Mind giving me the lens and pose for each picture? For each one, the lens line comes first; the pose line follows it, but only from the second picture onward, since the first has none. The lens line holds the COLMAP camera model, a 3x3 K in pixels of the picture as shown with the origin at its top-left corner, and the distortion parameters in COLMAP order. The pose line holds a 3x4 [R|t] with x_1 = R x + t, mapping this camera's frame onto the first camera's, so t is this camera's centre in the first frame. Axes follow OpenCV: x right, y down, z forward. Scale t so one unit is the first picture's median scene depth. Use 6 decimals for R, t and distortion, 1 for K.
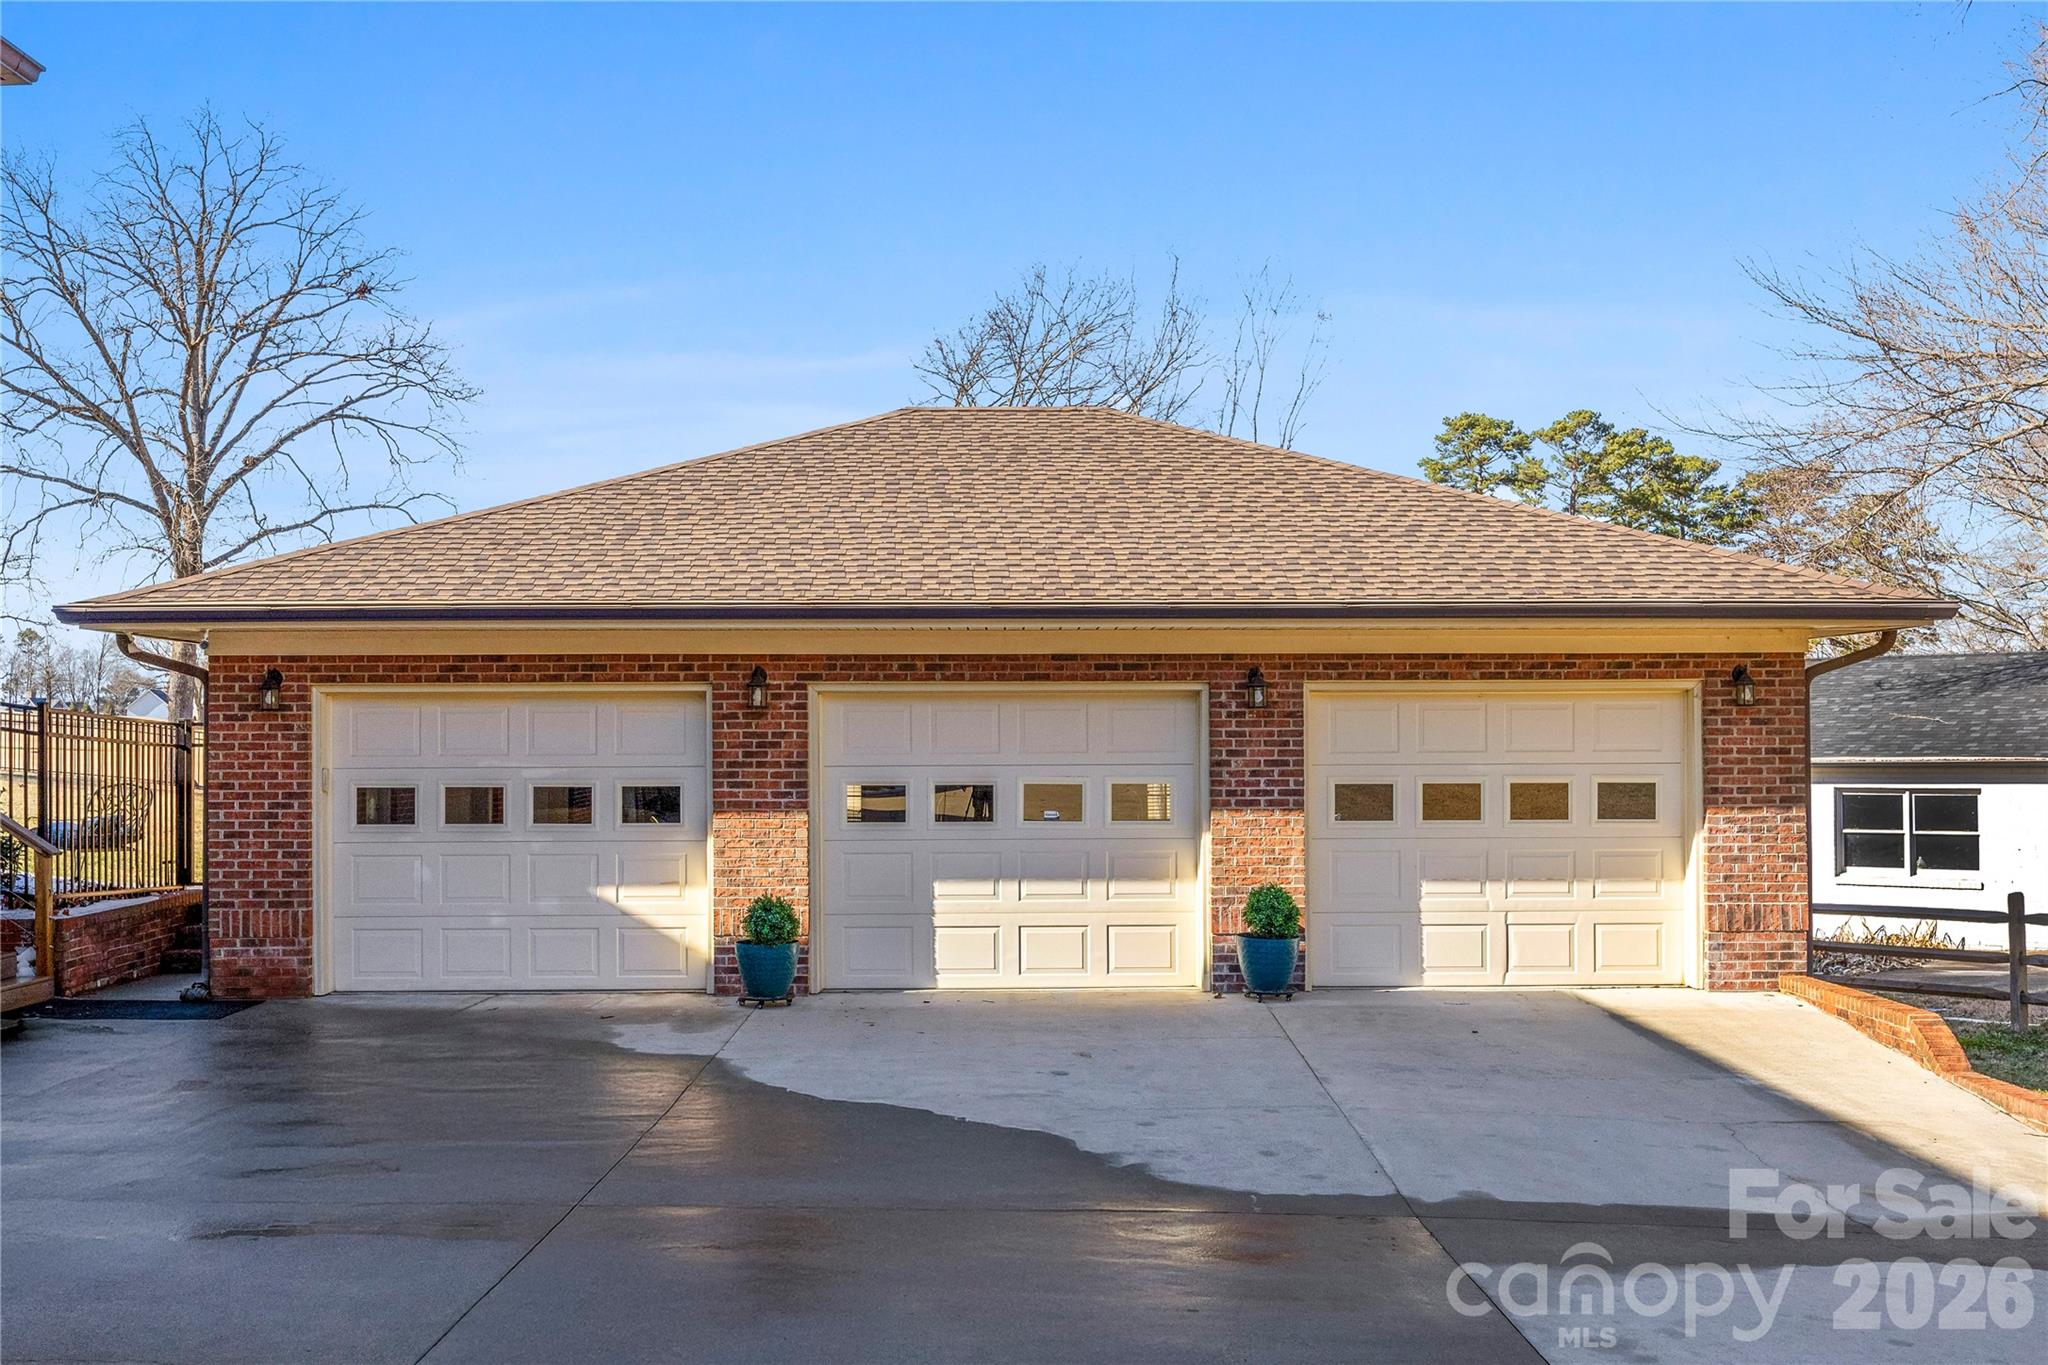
lens RADIAL K [[2057.6, 0, 1012.4], [0, 2057.6, 686.7], [0, 0, 1]] dist [-0.012356, 0.000000]
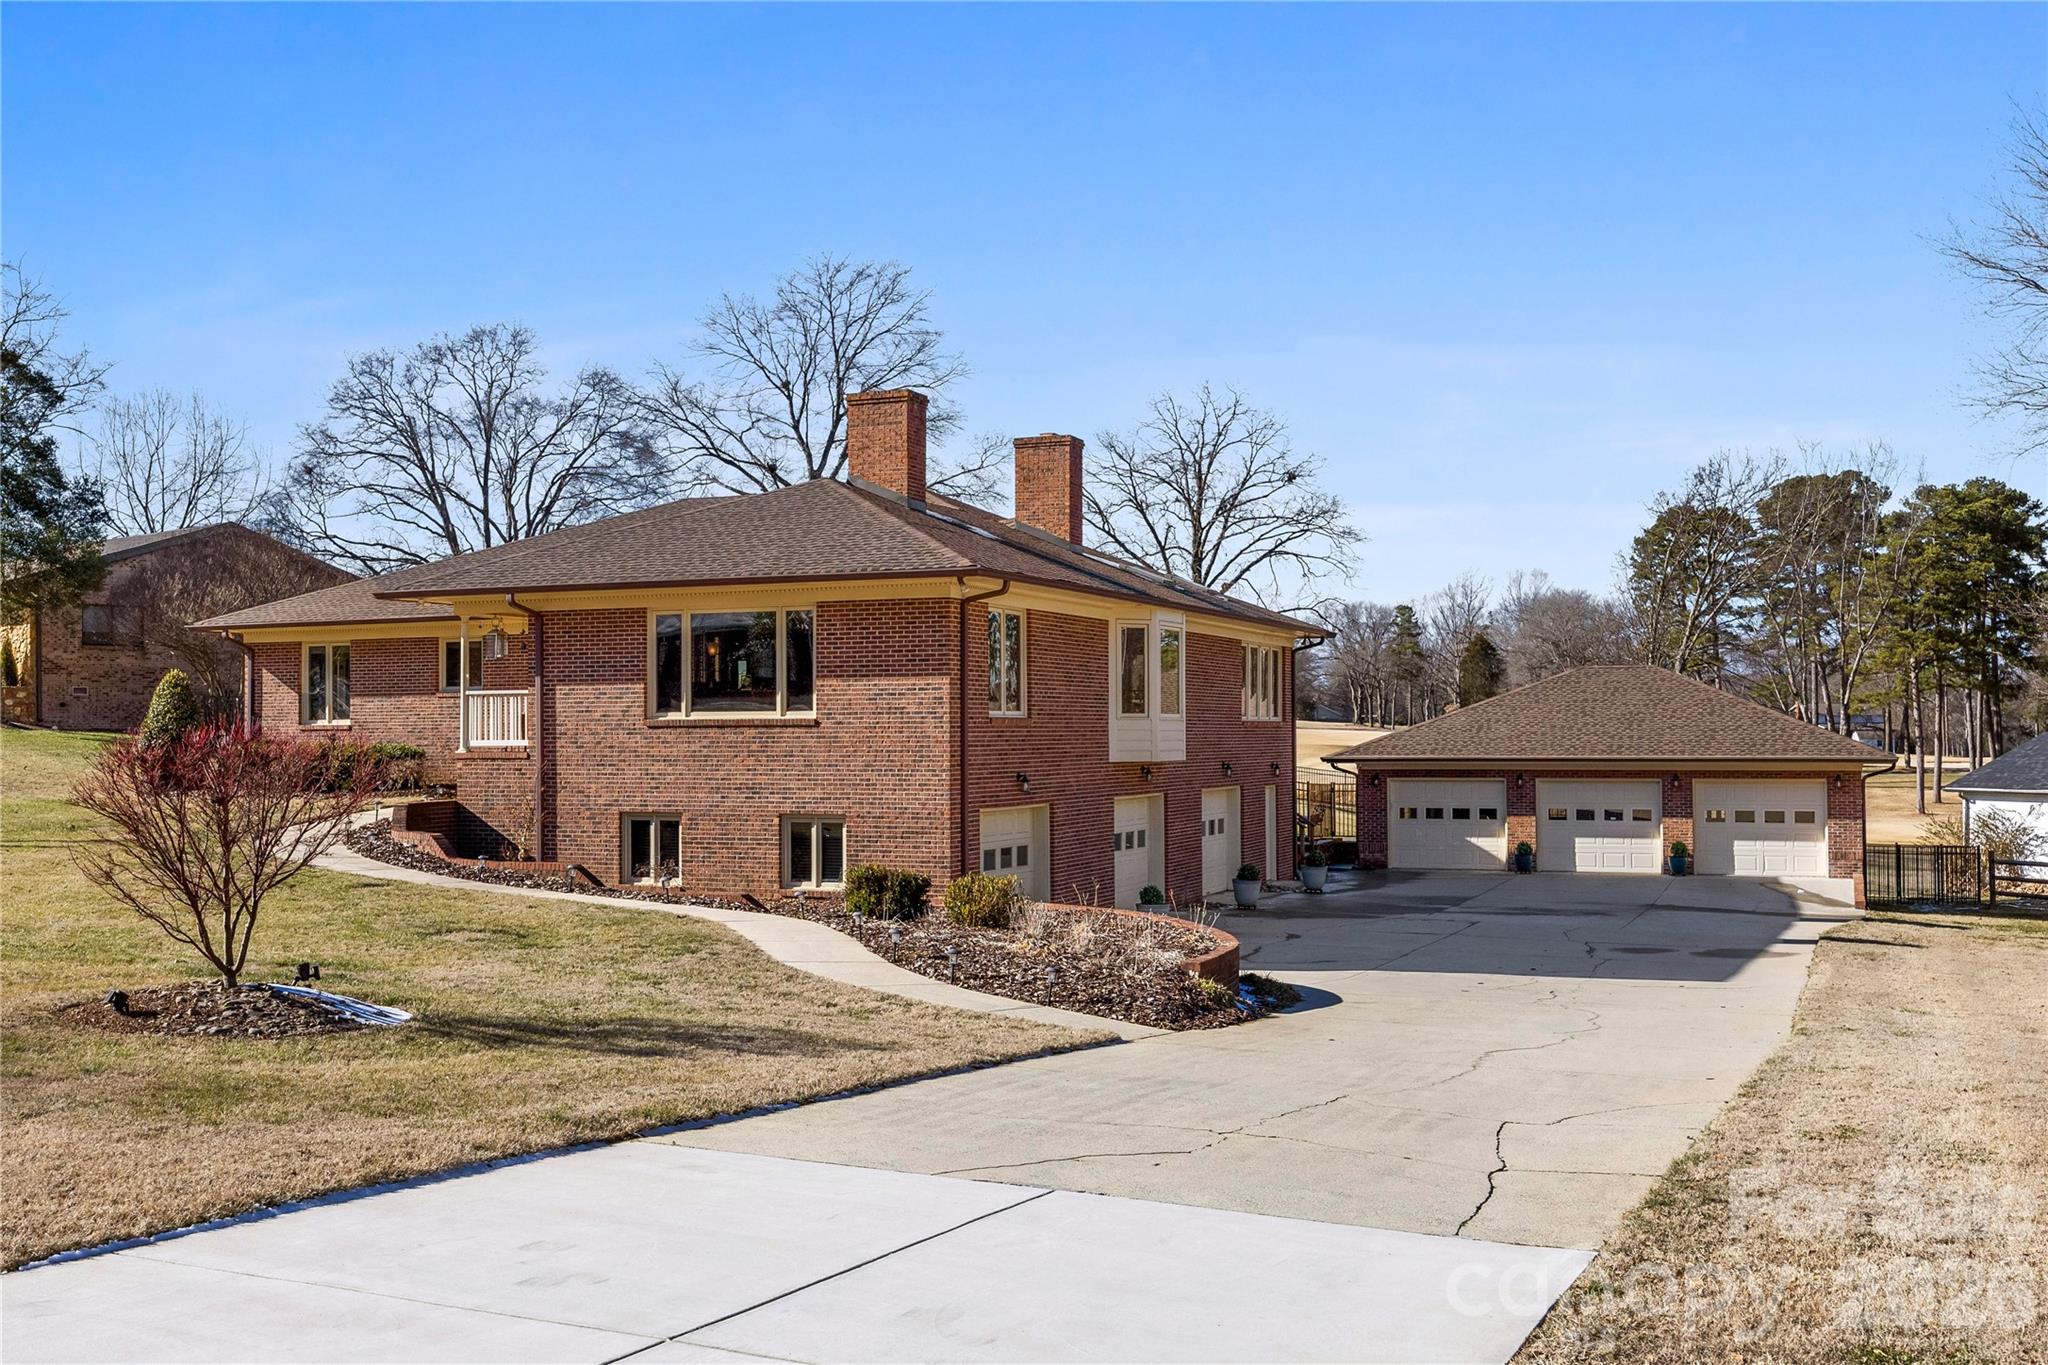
lens RADIAL K [[2057.6, 0, 1012.0], [0, 2057.6, 694.2], [0, 0, 1]] dist [-0.012356, 0.000000]
pose [[0.925768, -0.007535, -0.378017, 0.369870], [0.013646, 0.999816, 0.013489, -0.191307], [0.377846, -0.017646, 0.925700, -2.364072]]
